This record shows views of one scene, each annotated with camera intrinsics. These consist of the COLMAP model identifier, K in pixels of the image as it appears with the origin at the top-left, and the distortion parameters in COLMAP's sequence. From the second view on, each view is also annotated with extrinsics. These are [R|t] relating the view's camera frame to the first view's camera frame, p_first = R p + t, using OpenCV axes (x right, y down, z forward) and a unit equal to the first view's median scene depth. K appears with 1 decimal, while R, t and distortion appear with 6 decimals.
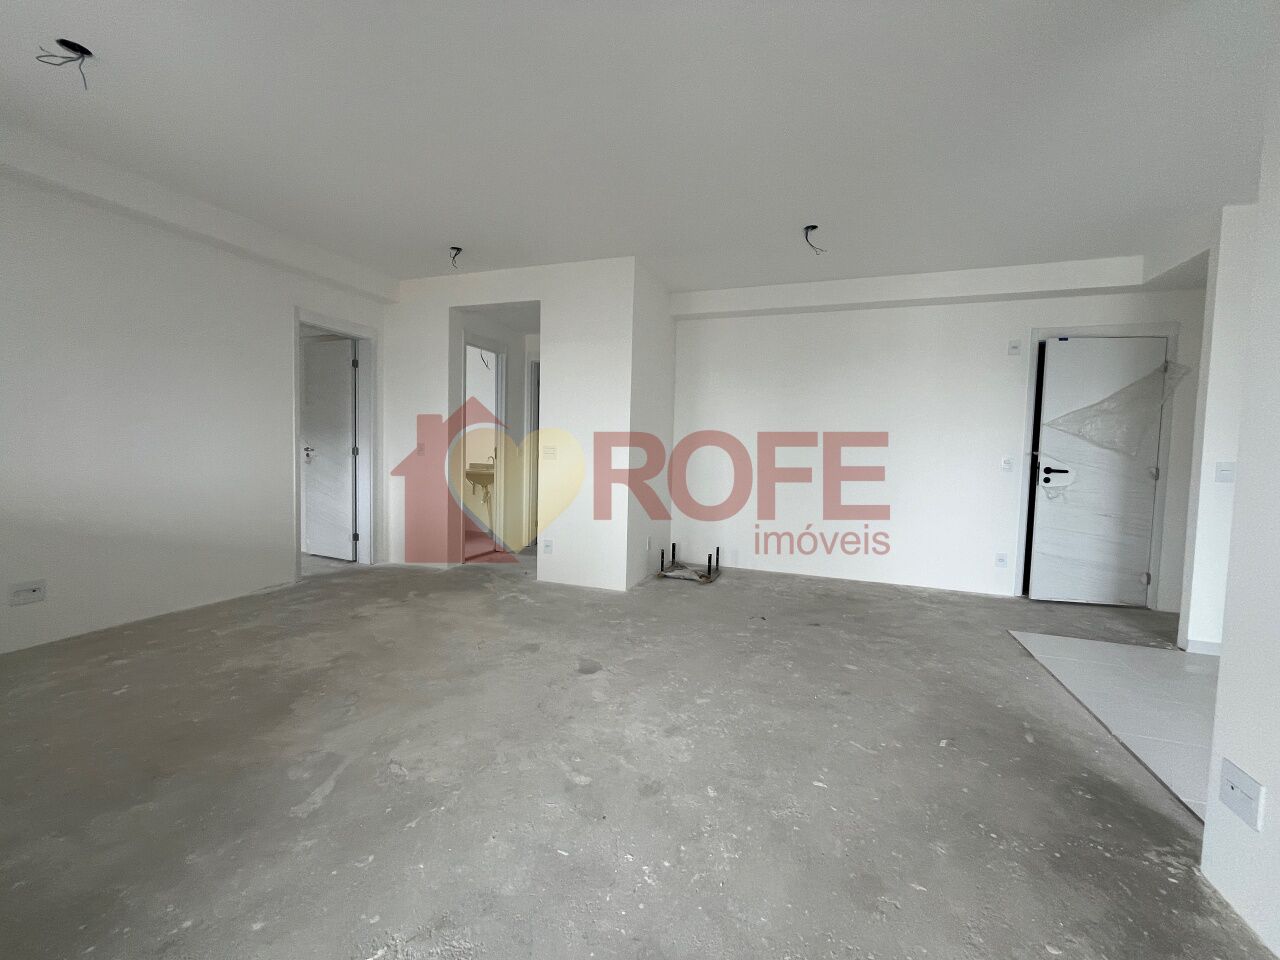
lens RADIAL K [[520.0, 0, 645.1], [0, 520.0, 476.1], [0, 0, 1]] dist [-0.001122, -0.000085]
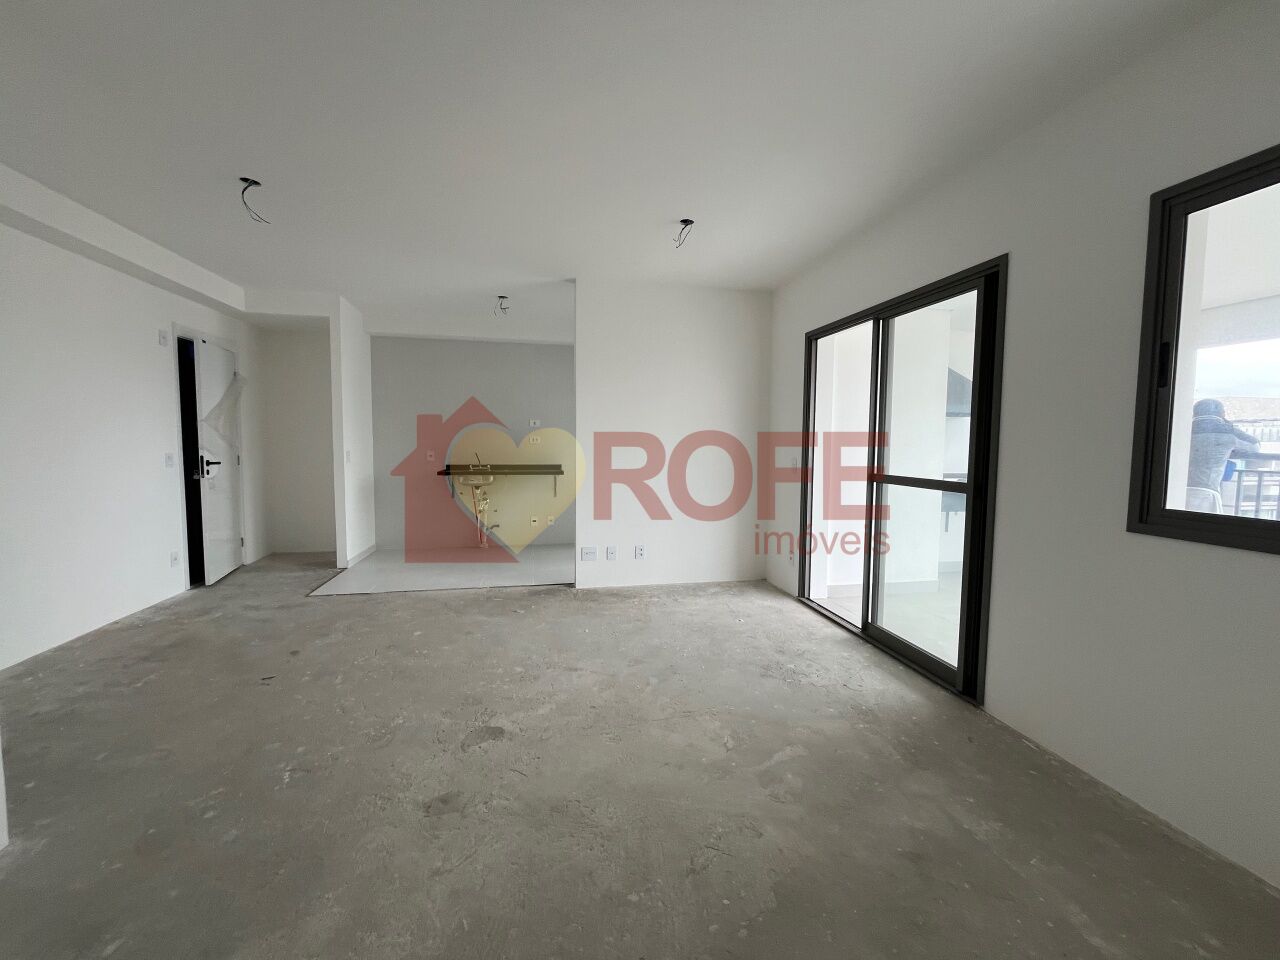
lens RADIAL K [[520.0, 0, 644.1], [0, 520.0, 480.4], [0, 0, 1]] dist [-0.001122, -0.000085]
pose [[-0.527324, -0.095523, 0.844277, -0.945447], [0.021263, 0.991865, 0.125502, -0.140687], [-0.849398, 0.084132, -0.521004, 1.237055]]
